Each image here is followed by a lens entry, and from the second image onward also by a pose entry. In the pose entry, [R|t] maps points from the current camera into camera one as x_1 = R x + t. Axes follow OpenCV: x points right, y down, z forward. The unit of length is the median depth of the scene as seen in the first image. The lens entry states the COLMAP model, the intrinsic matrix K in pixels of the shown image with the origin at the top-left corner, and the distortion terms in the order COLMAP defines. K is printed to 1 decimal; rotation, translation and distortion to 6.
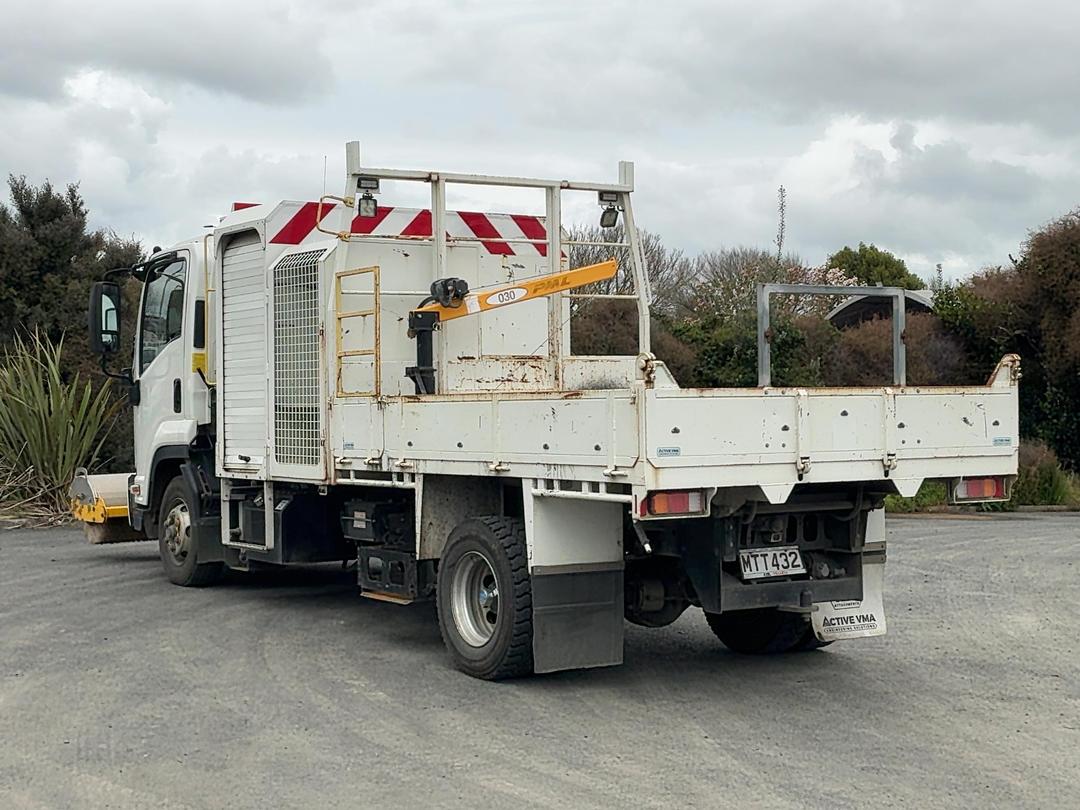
lens RADIAL K [[1772.8, 0, 541.9], [0, 1772.8, 425.2], [0, 0, 1]] dist [0.127962, 0.004316]
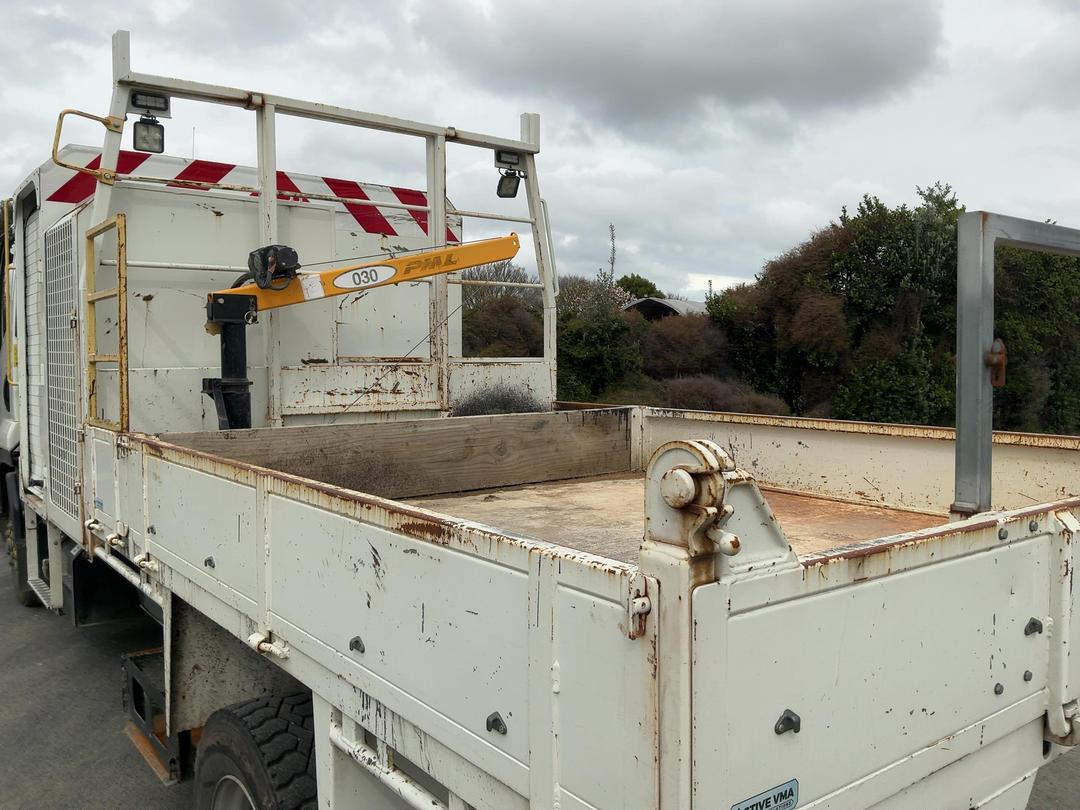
lens RADIAL K [[895.6, 0, 540.0], [0, 895.6, 405.0], [0, 0, 1]] dist [0.136977, -0.273641]
pose [[0.996197, 0.006036, 0.086921, 0.019105], [-0.009628, 0.999114, 0.040960, -0.037866], [-0.086596, -0.041641, 0.995373, 0.649685]]
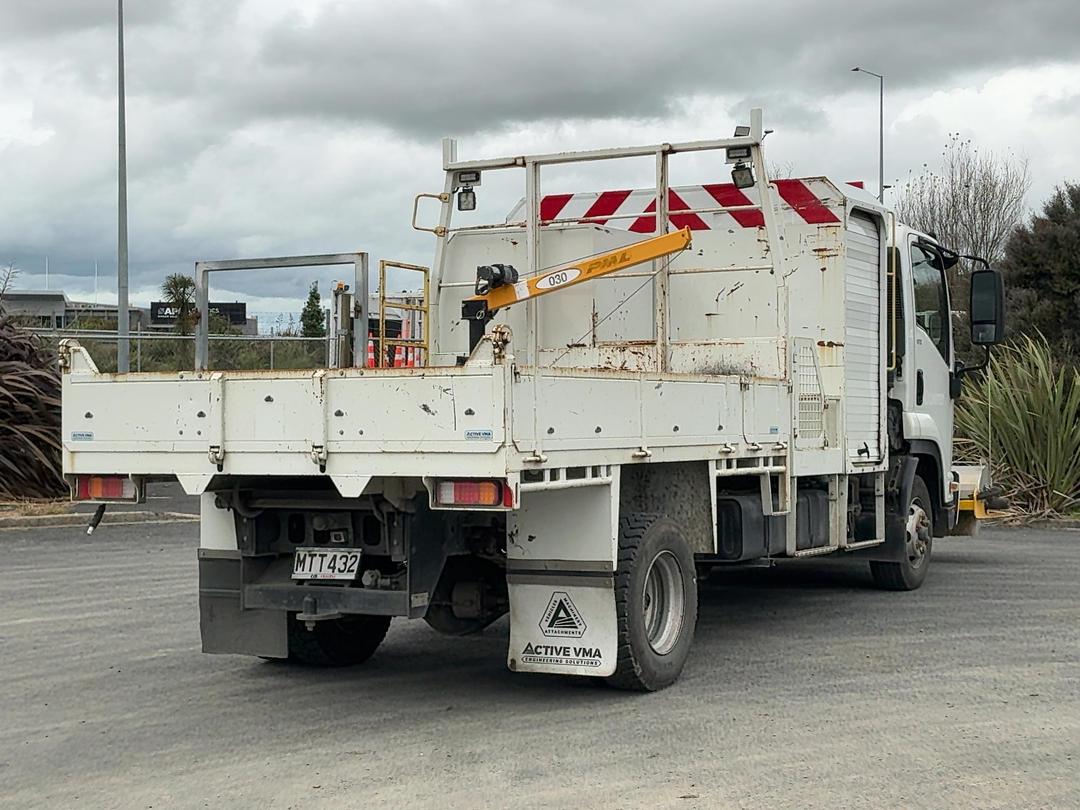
lens RADIAL K [[1772.8, 0, 541.9], [0, 1772.8, 425.2], [0, 0, 1]] dist [0.127962, 0.004316]
pose [[0.498404, 0.010074, -0.866886, 0.811895], [-0.012035, 0.999917, 0.004700, 0.000554], [0.866861, 0.008090, 0.498484, 0.537171]]
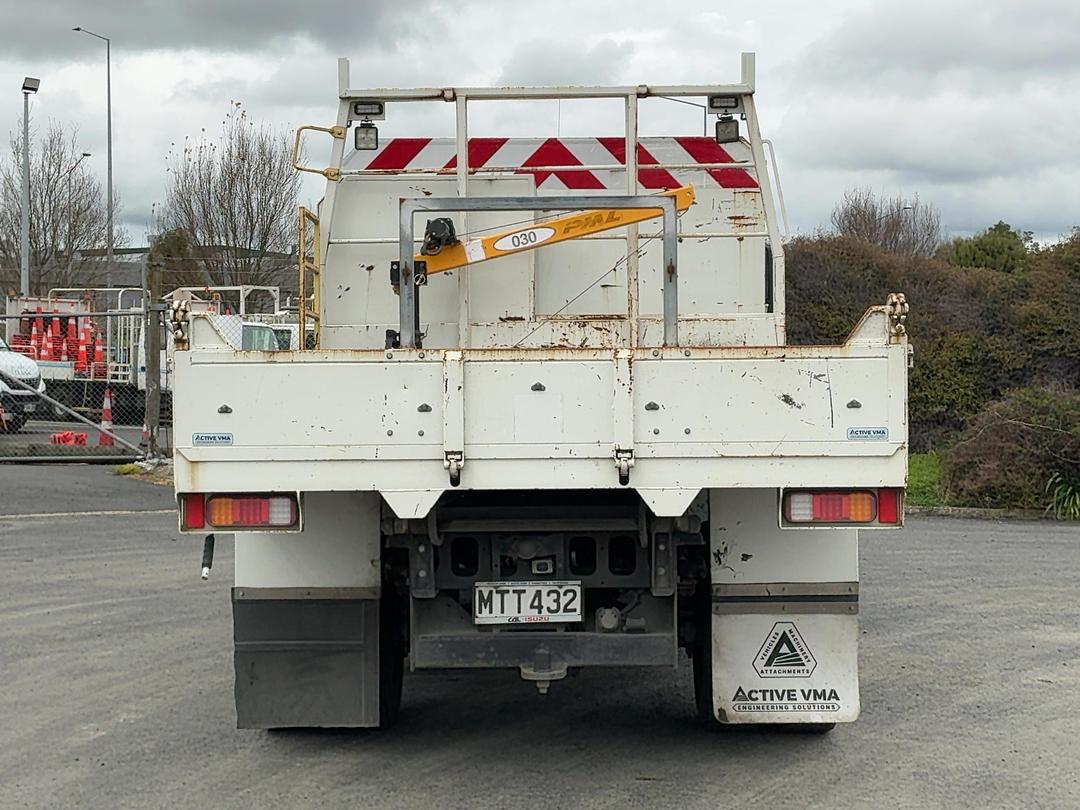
lens RADIAL K [[1772.8, 0, 541.9], [0, 1772.8, 425.2], [0, 0, 1]] dist [0.127962, 0.004316]
pose [[0.837822, 0.014723, -0.545745, 0.426550], [-0.008489, 0.999867, 0.013942, -0.001365], [0.545878, -0.007048, 0.837835, 0.354716]]
